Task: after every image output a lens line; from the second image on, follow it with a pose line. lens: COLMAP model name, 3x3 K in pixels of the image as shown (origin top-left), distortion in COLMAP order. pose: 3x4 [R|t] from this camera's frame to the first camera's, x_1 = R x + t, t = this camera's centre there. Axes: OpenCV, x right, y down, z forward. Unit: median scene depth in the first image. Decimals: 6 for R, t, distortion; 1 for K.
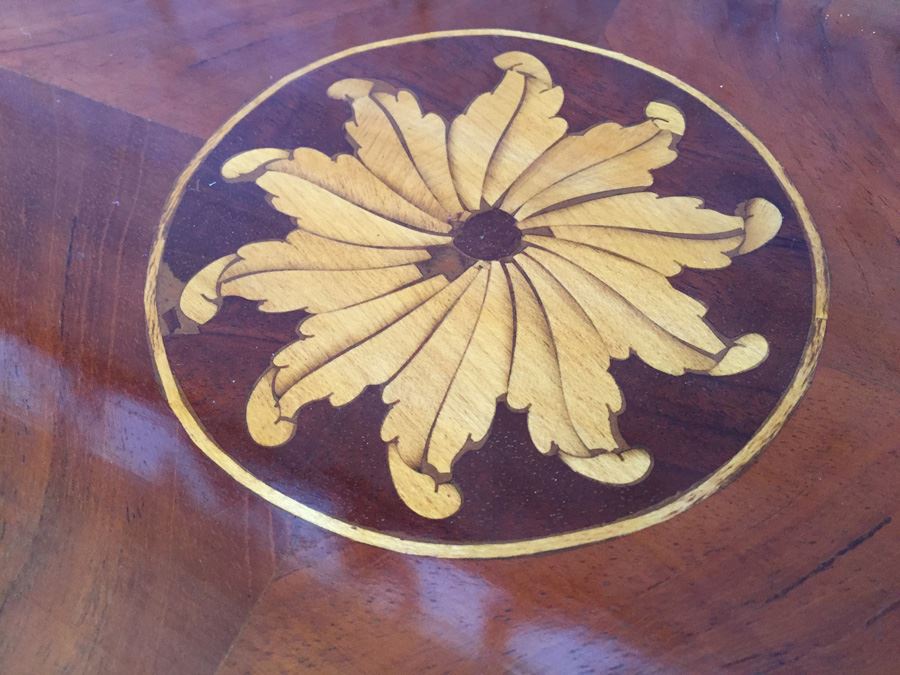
lens RADIAL K [[782.0, 0, 452.3], [0, 782.0, 337.9], [0, 0, 1]] dist [0.091740, -0.140043]
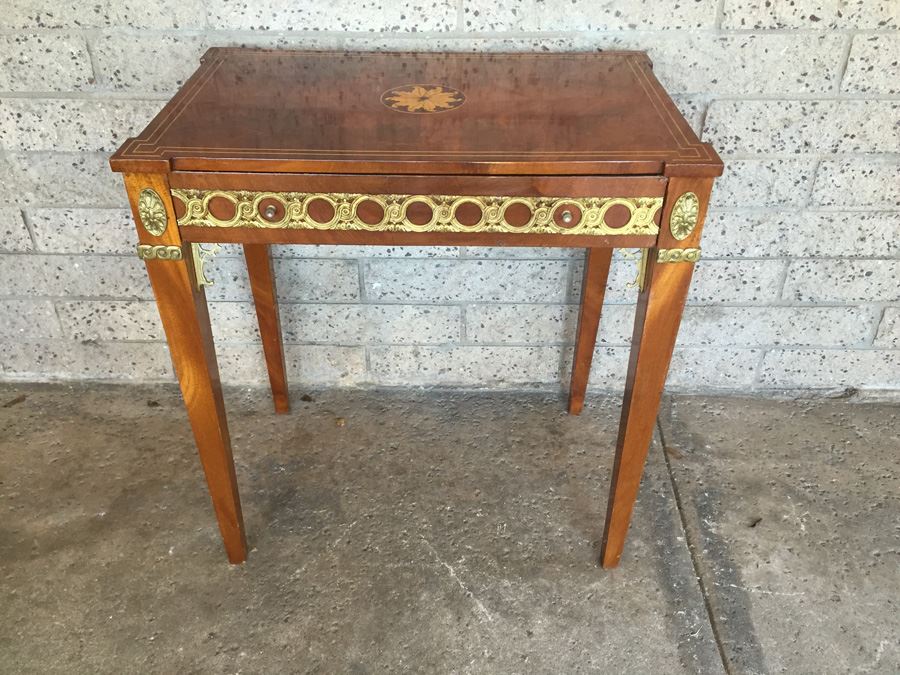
lens RADIAL K [[782.0, 0, 452.2], [0, 782.0, 333.3], [0, 0, 1]] dist [0.091740, -0.140043]
pose [[0.901942, -0.232879, 0.363686, -3.032151], [0.351326, 0.885410, -0.304335, 4.324893], [-0.251138, 0.402265, 0.880405, -4.889659]]
